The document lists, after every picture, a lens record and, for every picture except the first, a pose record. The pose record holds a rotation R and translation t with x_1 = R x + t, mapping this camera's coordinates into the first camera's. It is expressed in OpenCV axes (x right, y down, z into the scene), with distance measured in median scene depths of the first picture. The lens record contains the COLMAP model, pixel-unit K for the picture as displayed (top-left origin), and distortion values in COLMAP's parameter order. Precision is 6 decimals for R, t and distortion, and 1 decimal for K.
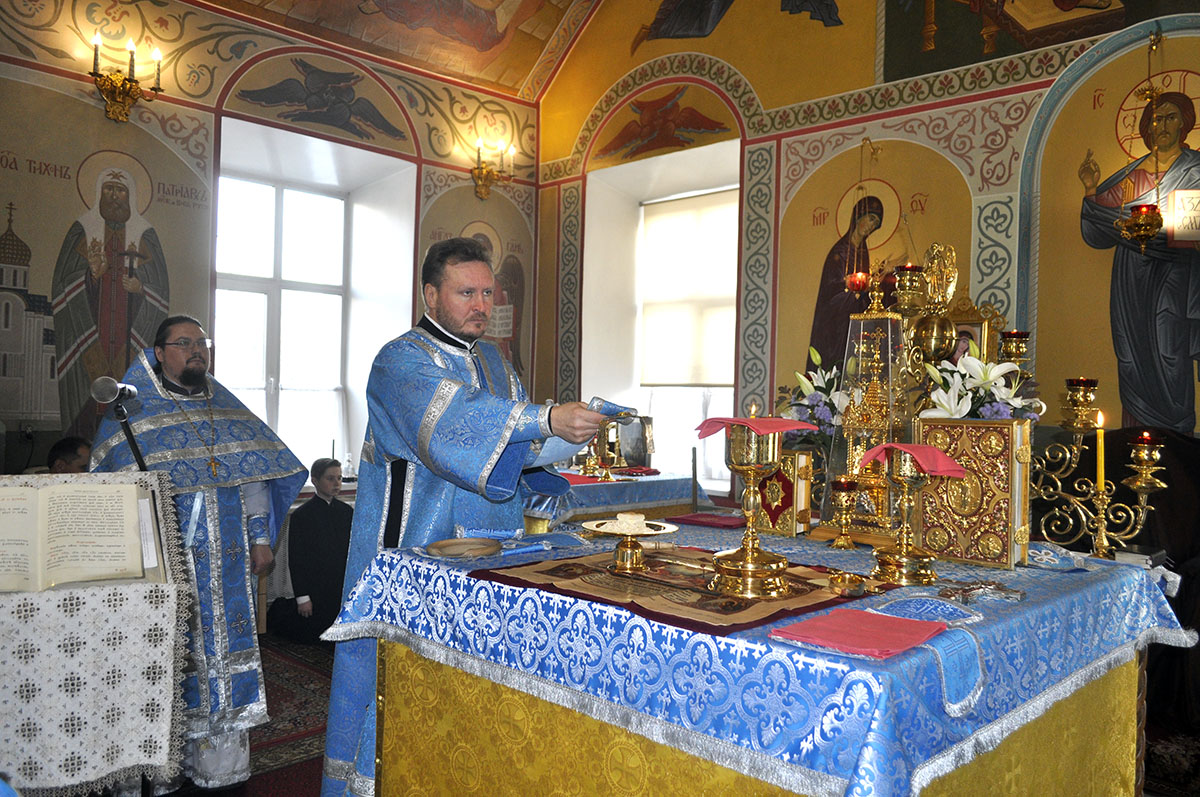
lens RADIAL K [[929.3, 0, 599.6], [0, 929.3, 399.0], [0, 0, 1]] dist [-0.012911, 0.002162]
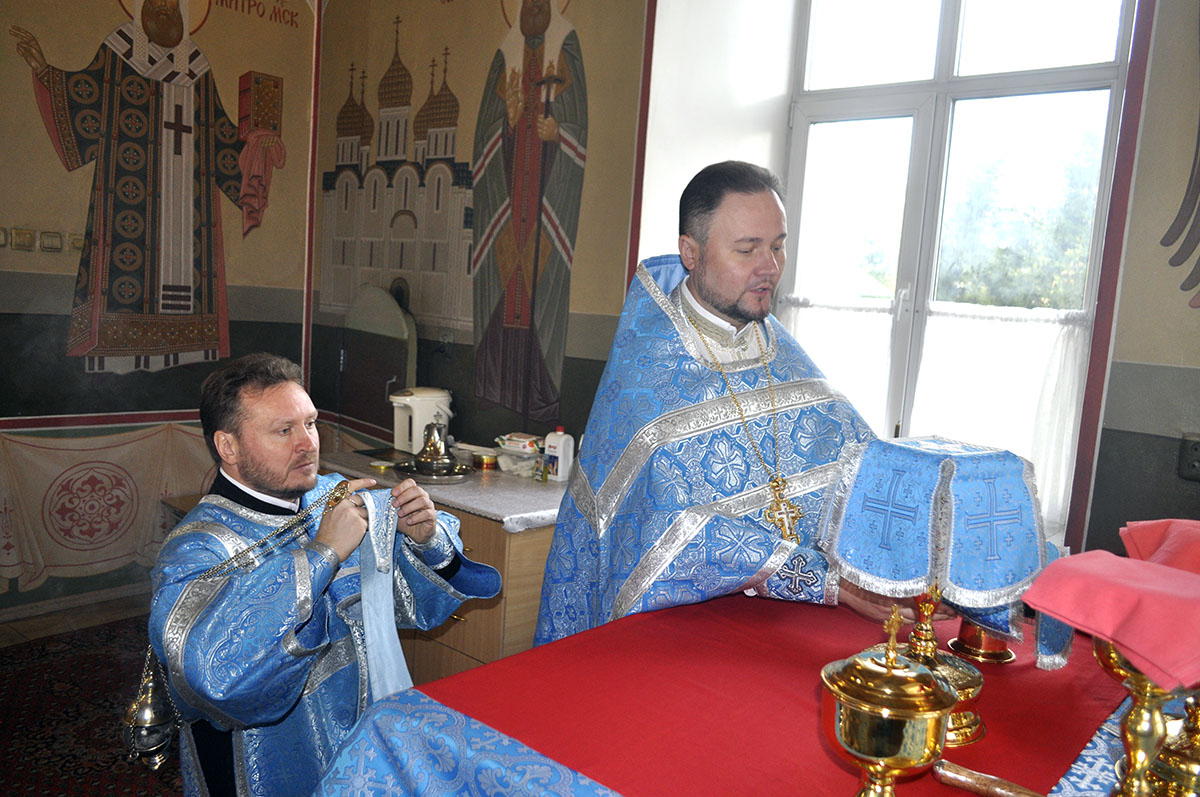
lens RADIAL K [[929.3, 0, 599.6], [0, 929.3, 399.0], [0, 0, 1]] dist [-0.012911, 0.002162]
pose [[0.052323, 0.084919, -0.995013, 0.162350], [-0.075067, 0.993893, 0.080876, 0.009084], [0.995805, 0.070460, 0.058378, 1.044602]]
